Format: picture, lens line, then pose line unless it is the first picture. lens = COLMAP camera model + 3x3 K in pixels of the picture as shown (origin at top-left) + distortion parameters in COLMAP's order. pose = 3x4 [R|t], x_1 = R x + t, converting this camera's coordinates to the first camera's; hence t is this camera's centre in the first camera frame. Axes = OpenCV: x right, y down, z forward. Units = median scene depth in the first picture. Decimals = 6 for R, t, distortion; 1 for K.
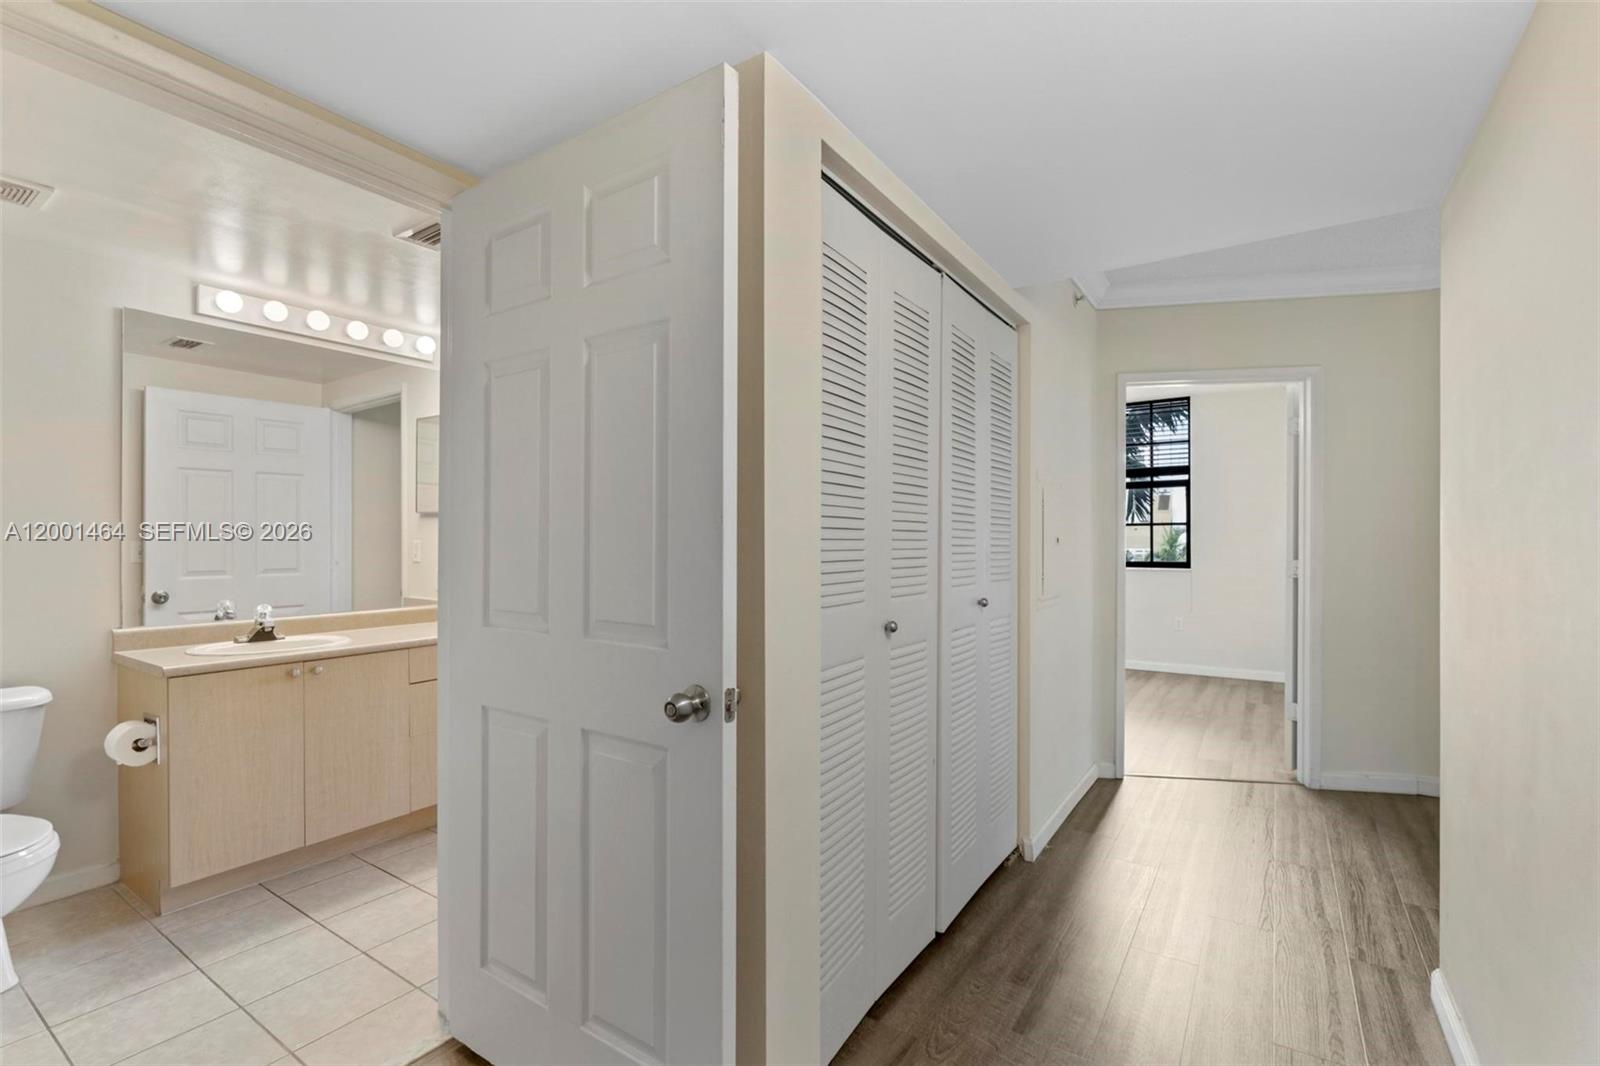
lens RADIAL K [[724.2, 0, 804.6], [0, 724.2, 533.1], [0, 0, 1]] dist [-0.010291, 0.002933]
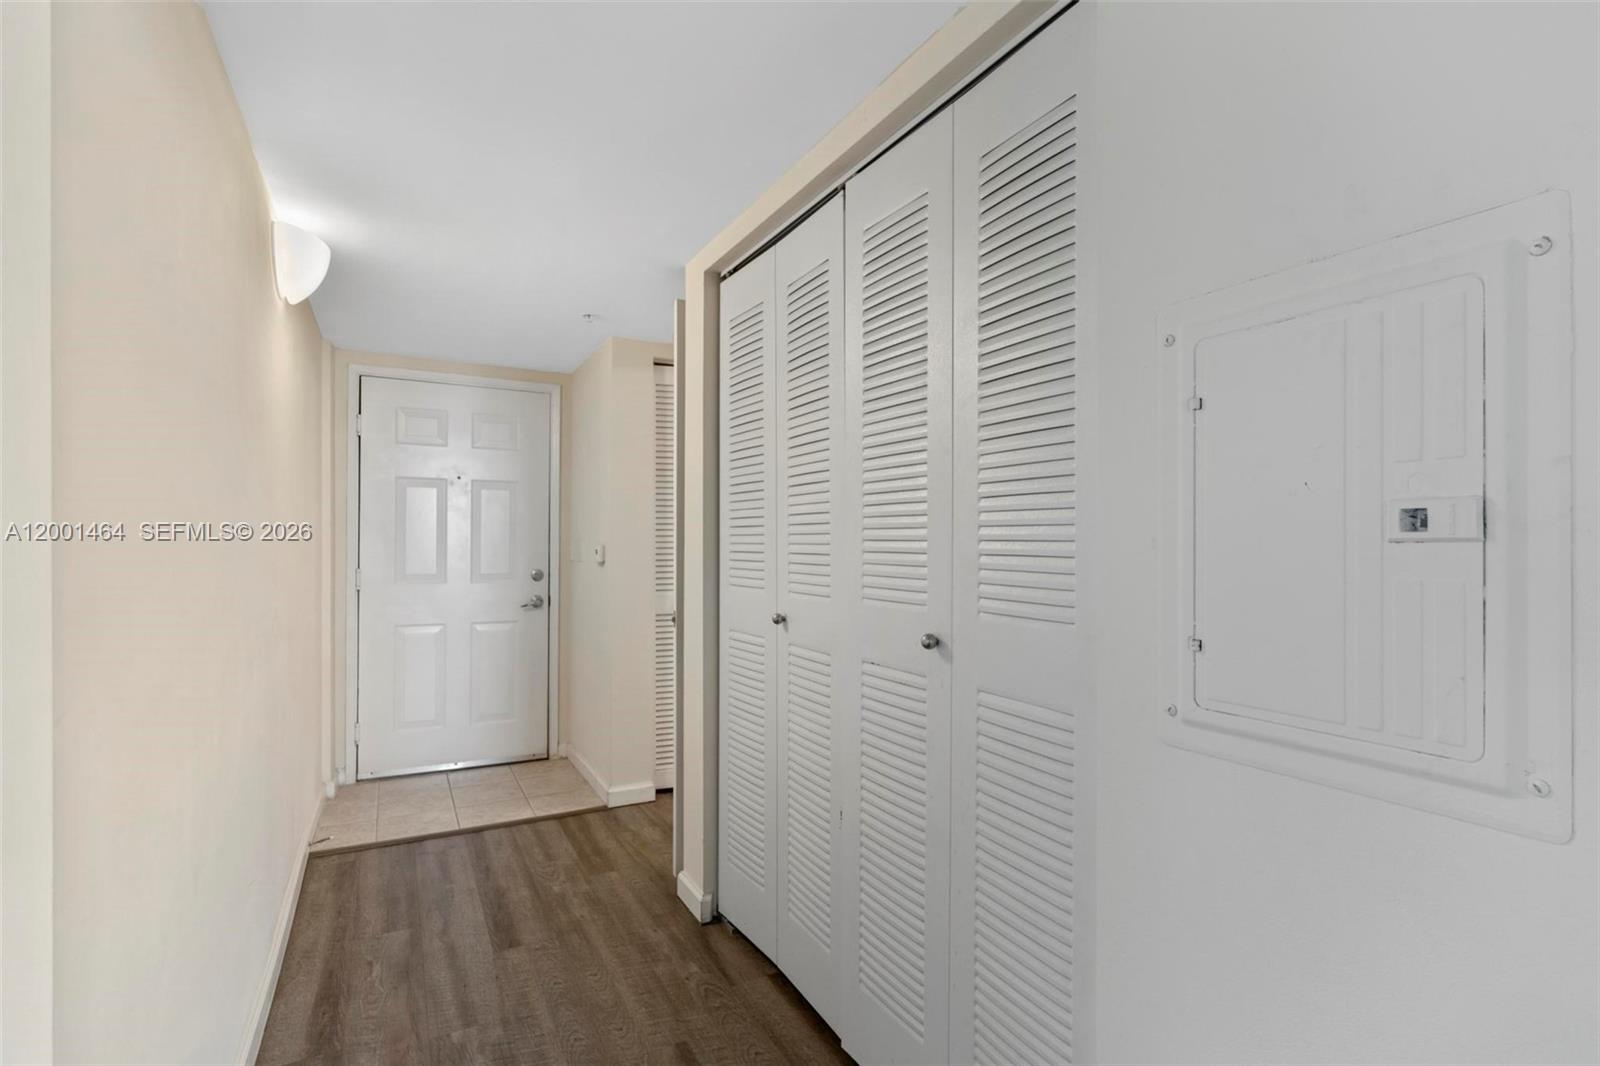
lens RADIAL K [[770.3, 0, 802.7], [0, 770.3, 535.0], [0, 0, 1]] dist [0.002462, 0.000139]
pose [[-0.477518, -0.005366, -0.878605, 0.930753], [0.005004, 0.999949, -0.008827, 0.016153], [0.878608, -0.008611, -0.477467, 1.353662]]
